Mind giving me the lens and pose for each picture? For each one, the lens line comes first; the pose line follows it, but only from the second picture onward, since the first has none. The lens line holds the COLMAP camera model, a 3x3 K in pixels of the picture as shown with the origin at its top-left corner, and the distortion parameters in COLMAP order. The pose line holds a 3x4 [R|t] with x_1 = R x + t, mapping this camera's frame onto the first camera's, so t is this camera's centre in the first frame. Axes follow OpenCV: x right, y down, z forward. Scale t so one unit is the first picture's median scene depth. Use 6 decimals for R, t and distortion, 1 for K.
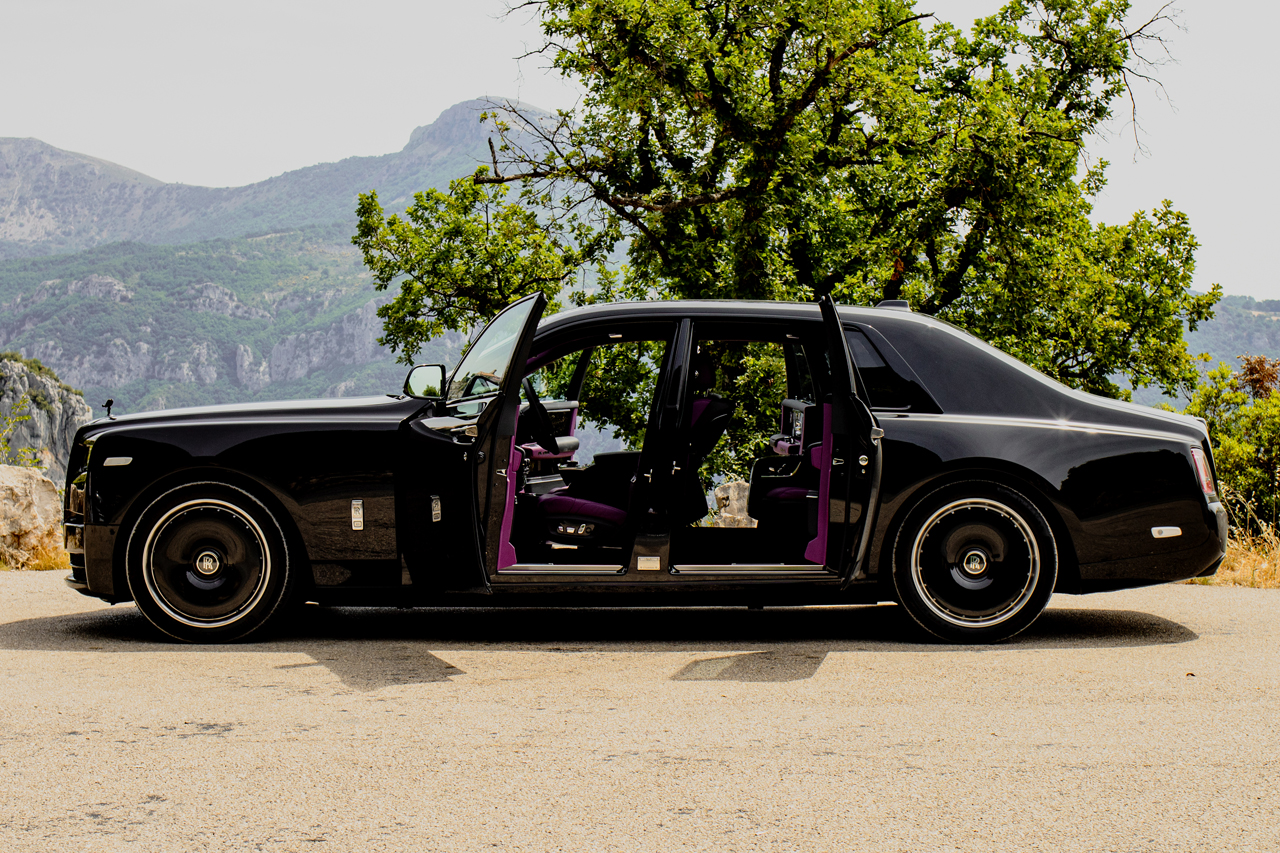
lens RADIAL K [[1839.9, 0, 640.0], [0, 1839.9, 426.5], [0, 0, 1]] dist [-0.058437, -0.028984]
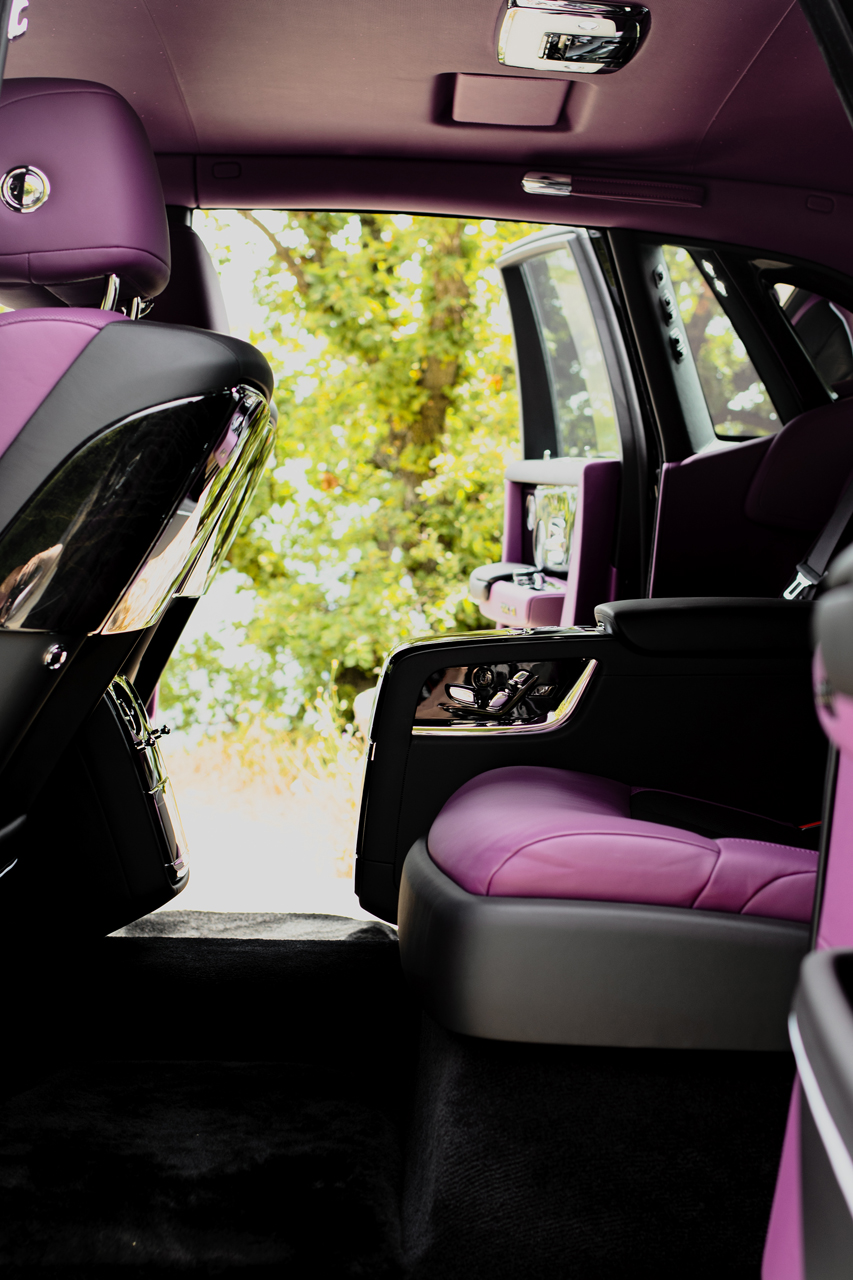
lens RADIAL K [[1839.9, 0, 426.5], [0, 1839.9, 640.0], [0, 0, 1]] dist [-0.058437, -0.028984]
pose [[0.999291, 0.001754, 0.037599, 0.037783], [-0.002762, 0.999637, 0.026787, 0.006748], [-0.037538, -0.026872, 0.998934, 0.499911]]
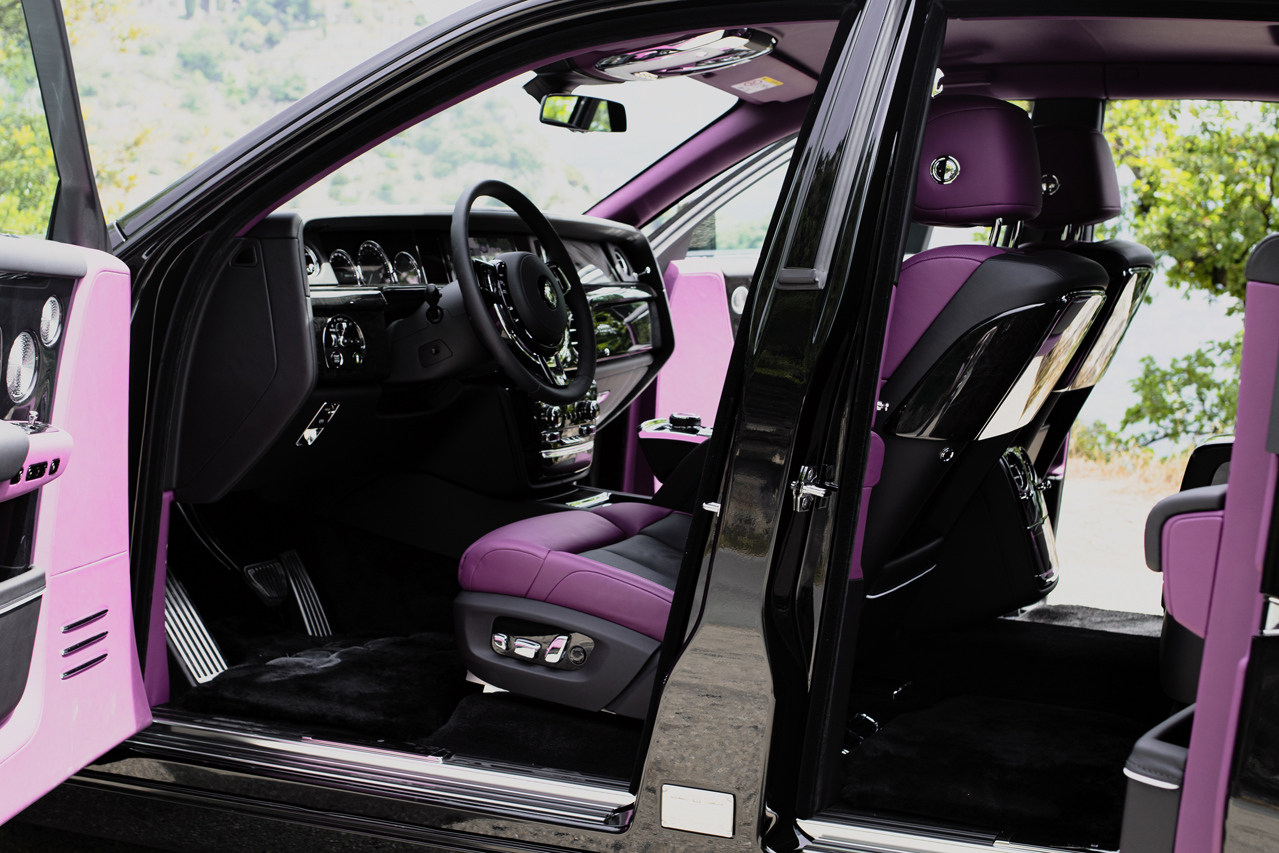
lens RADIAL K [[1762.6, 0, 639.5], [0, 1762.6, 426.5], [0, 0, 1]] dist [-0.123568, -0.016335]
pose [[0.915565, 0.060881, -0.397536, 0.061147], [-0.027010, 0.995552, 0.090256, -0.006856], [0.401263, -0.071898, 0.913137, 0.436492]]
